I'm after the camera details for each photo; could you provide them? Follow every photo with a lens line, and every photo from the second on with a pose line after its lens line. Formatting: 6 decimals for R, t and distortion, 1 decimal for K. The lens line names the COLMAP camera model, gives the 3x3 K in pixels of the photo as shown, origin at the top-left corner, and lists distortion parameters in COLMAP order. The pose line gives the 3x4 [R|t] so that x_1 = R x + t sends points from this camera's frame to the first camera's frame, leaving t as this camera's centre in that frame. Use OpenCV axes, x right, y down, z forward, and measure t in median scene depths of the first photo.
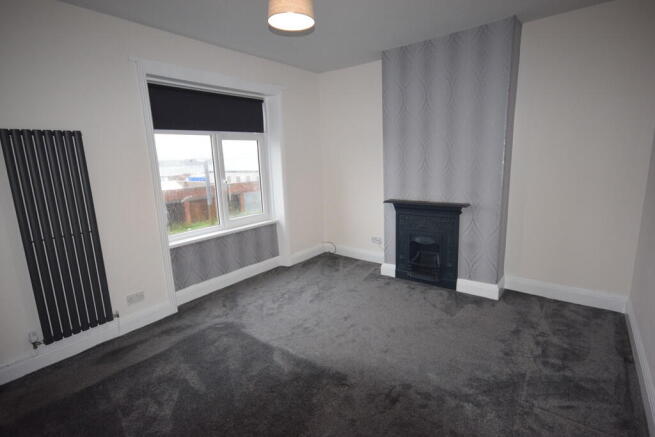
lens RADIAL K [[330.8, 0, 325.0], [0, 330.8, 219.4], [0, 0, 1]] dist [0.019845, -0.000293]
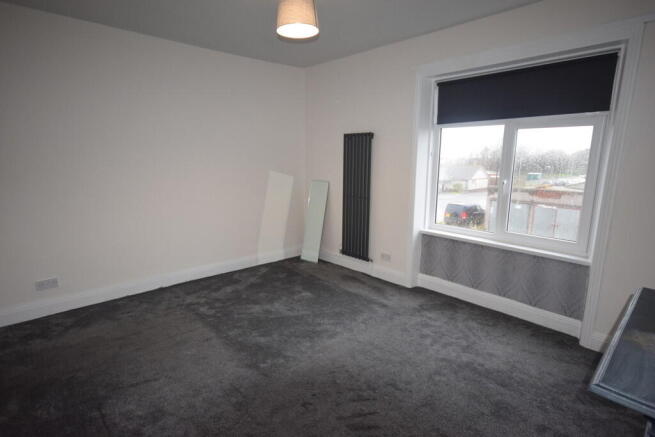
lens RADIAL K [[330.8, 0, 325.0], [0, 330.8, 219.4], [0, 0, 1]] dist [0.019845, -0.000293]
pose [[-0.156383, 0.224942, -0.961741, 0.596592], [-0.186112, 0.949567, 0.252358, -0.163822], [0.970004, 0.218456, -0.106632, 0.744023]]
